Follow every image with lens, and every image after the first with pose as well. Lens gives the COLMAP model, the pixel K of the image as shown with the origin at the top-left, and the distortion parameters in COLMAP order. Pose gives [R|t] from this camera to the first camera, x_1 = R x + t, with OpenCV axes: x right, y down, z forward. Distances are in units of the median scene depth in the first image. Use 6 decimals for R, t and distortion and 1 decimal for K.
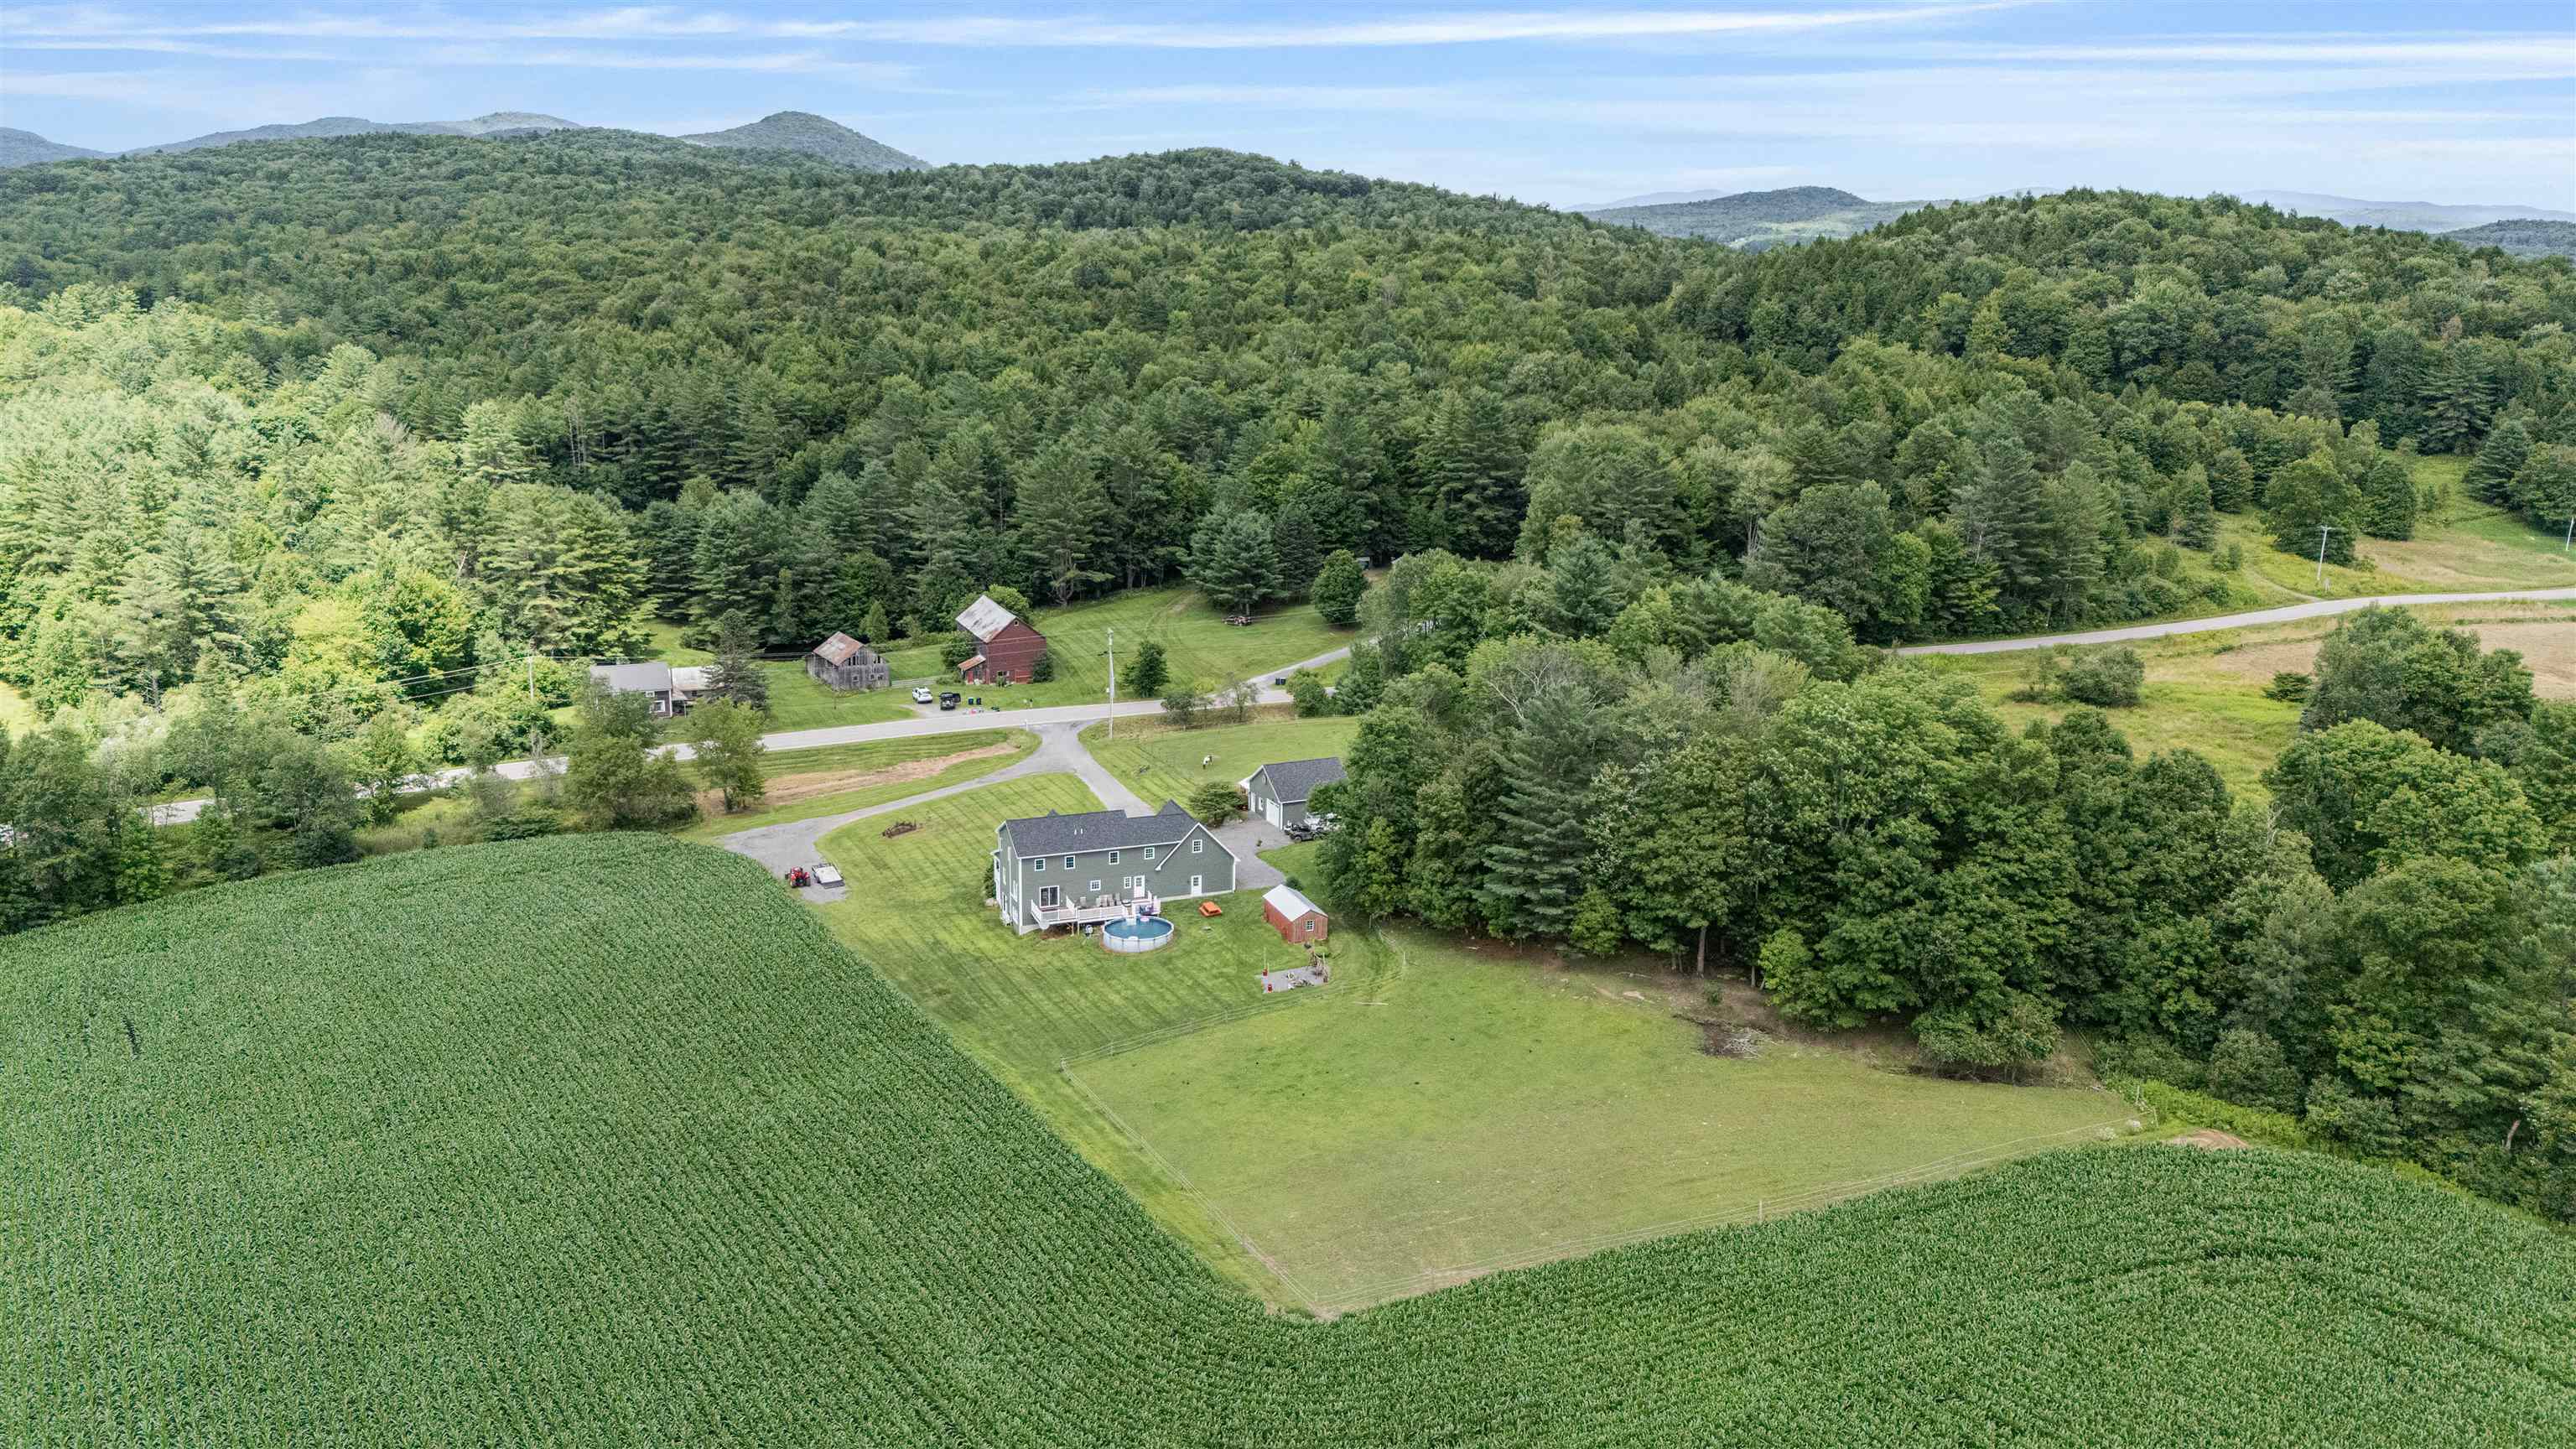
lens RADIAL K [[1940.7, 0, 1274.2], [0, 1940.7, 723.7], [0, 0, 1]] dist [0.108510, -0.145812]
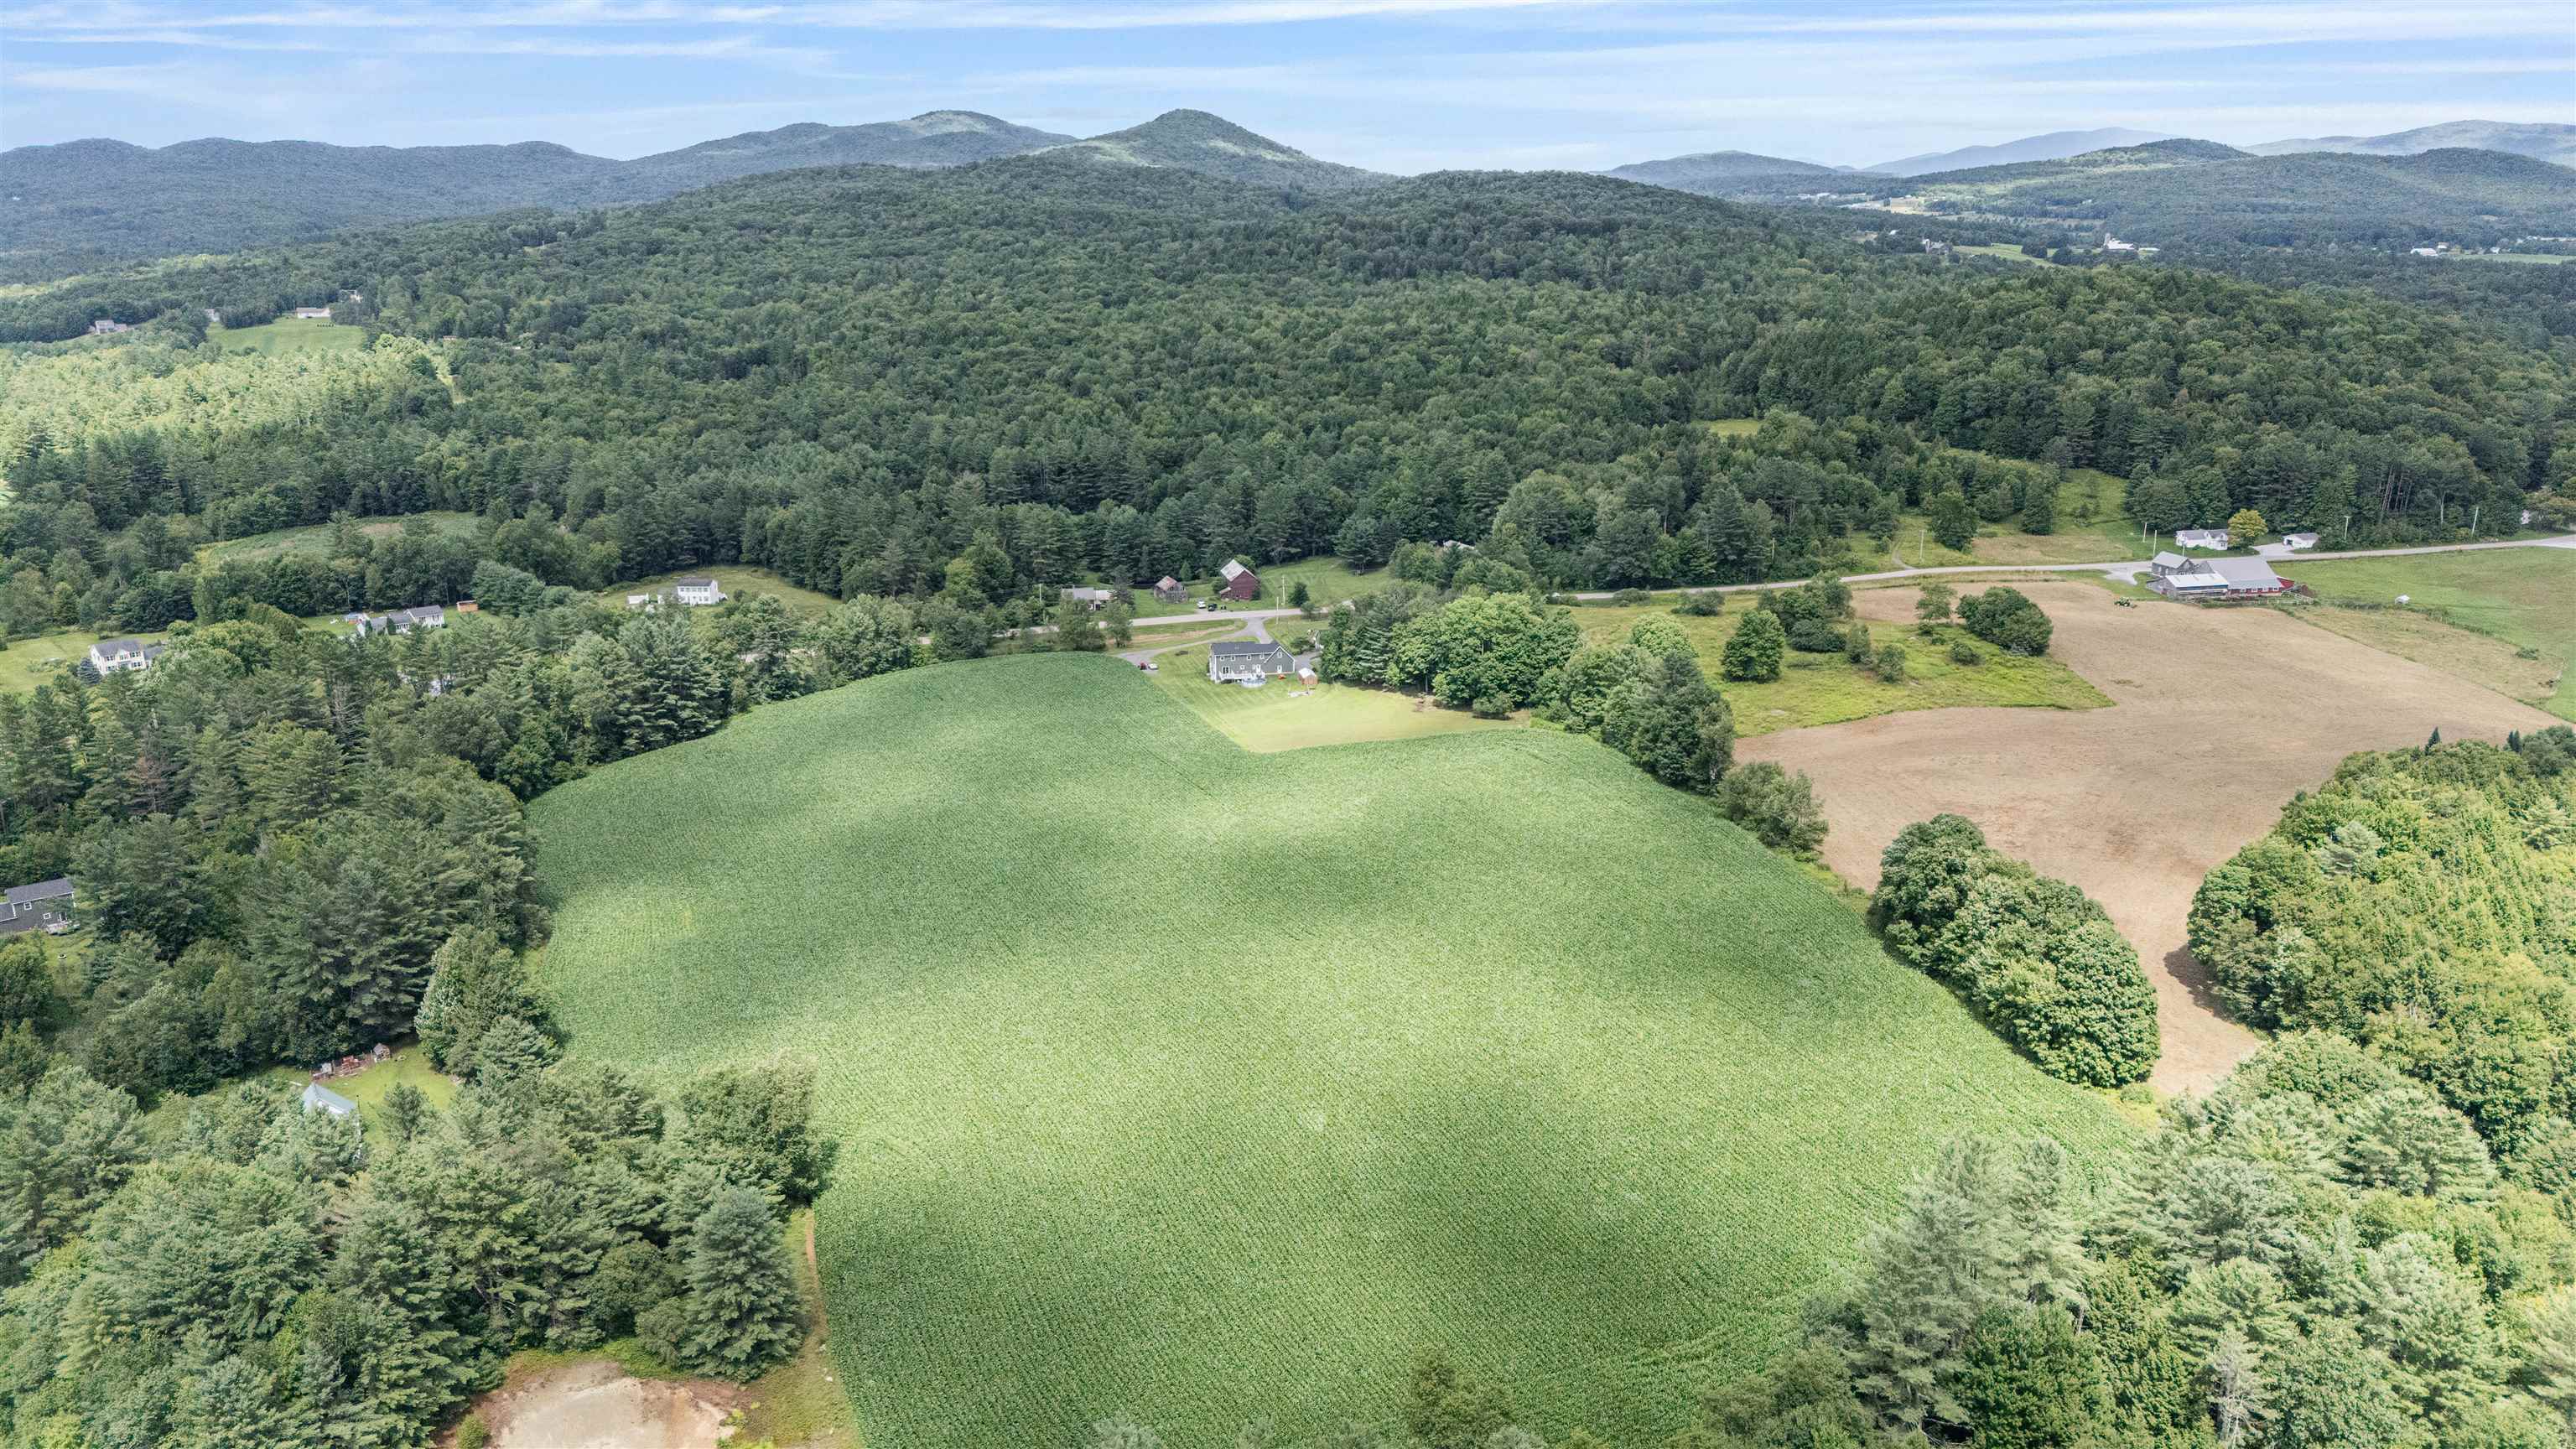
lens RADIAL K [[1940.7, 0, 1274.2], [0, 1940.7, 723.7], [0, 0, 1]] dist [0.108510, -0.145812]
pose [[0.981621, 0.027622, -0.188830, 0.283933], [-0.022607, 0.999334, 0.028659, 0.048843], [0.189496, -0.023863, 0.981592, -1.023480]]
